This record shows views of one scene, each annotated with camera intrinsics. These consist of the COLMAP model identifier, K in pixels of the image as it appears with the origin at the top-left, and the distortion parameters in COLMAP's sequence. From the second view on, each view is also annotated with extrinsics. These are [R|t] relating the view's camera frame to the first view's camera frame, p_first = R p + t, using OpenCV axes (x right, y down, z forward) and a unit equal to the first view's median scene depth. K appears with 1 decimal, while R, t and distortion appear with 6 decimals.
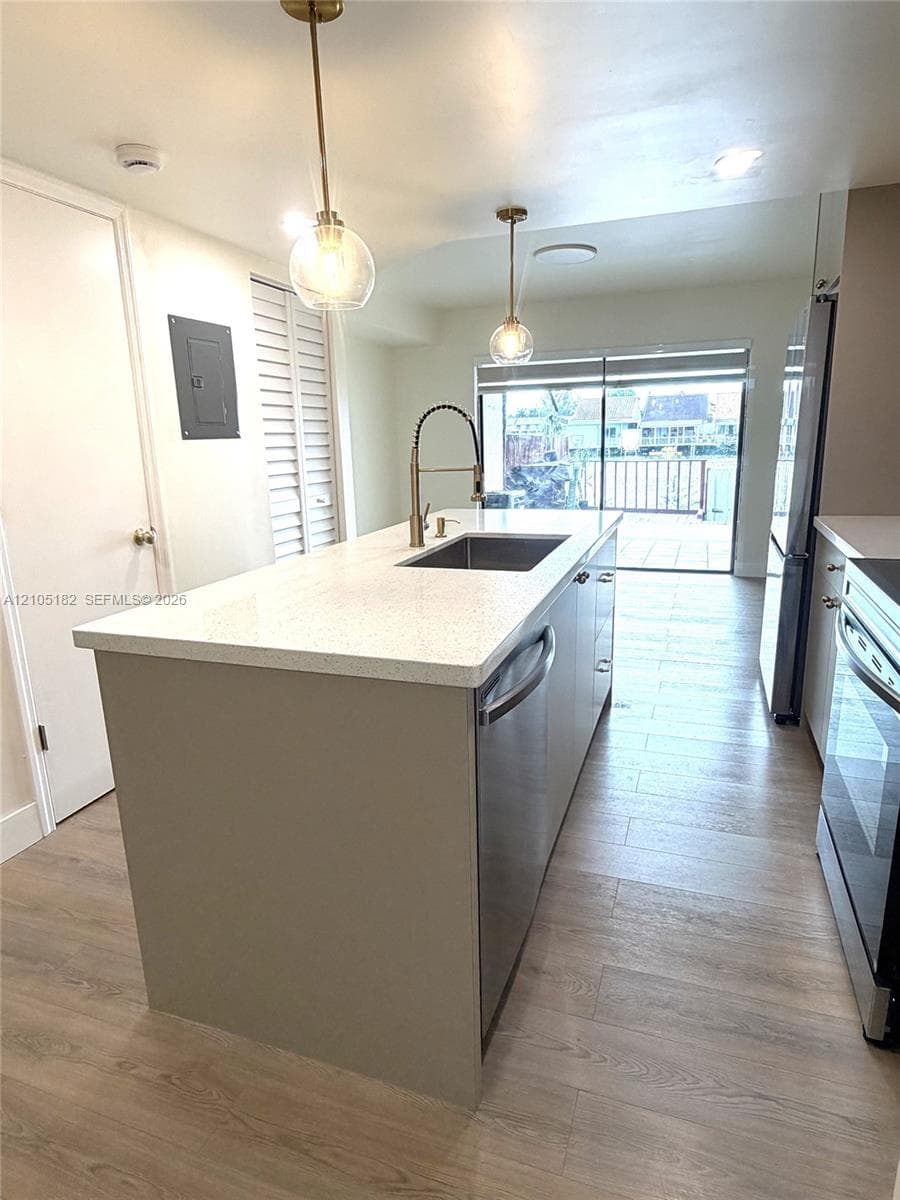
lens RADIAL K [[691.5, 0, 447.8], [0, 691.5, 607.9], [0, 0, 1]] dist [-0.002977, -0.000476]
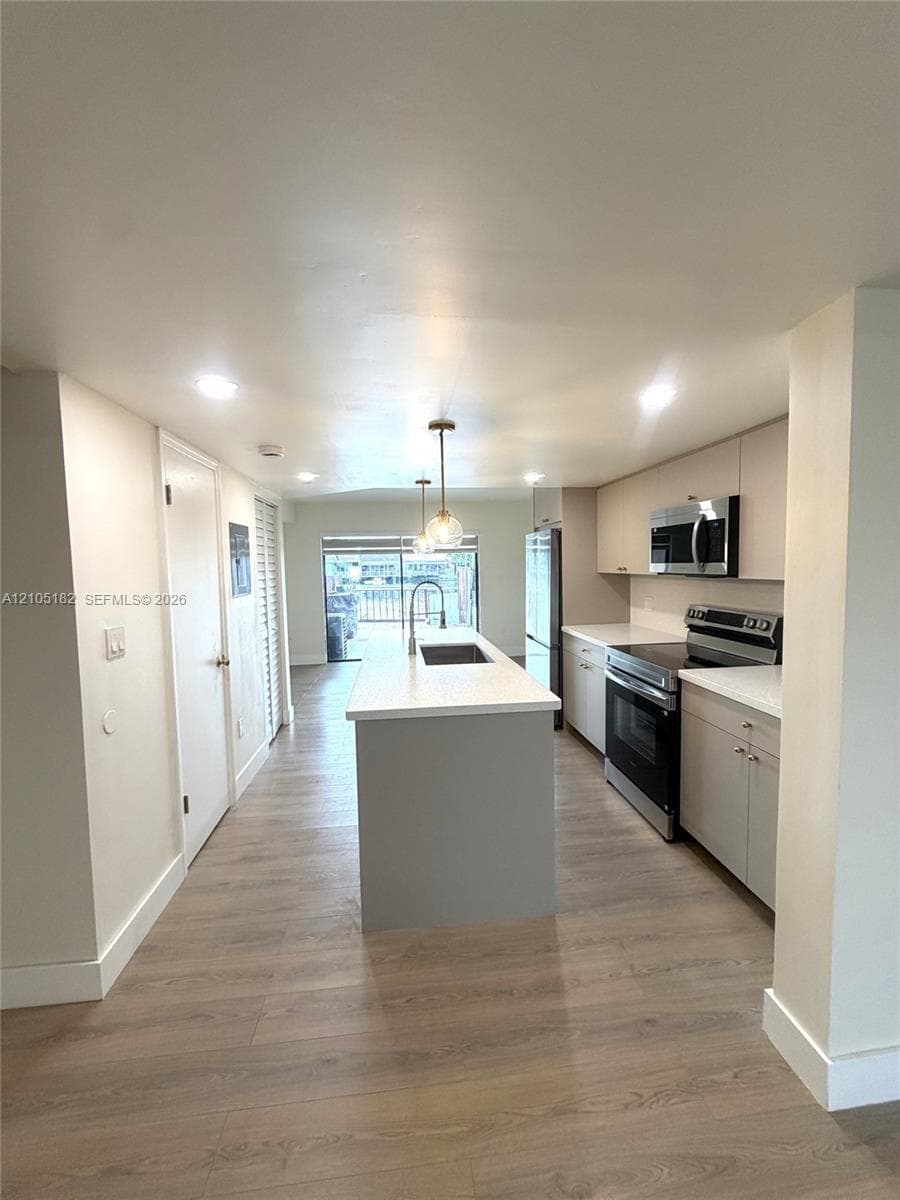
lens RADIAL K [[480.0, 0, 450.0], [0, 480.0, 600.0], [0, 0, 1]] dist [-0.001189, -0.000092]
pose [[0.896576, -0.023982, 0.442240, -0.338050], [0.103140, 0.982385, -0.155828, -0.013258], [-0.430713, 0.185324, 0.883256, -0.138651]]
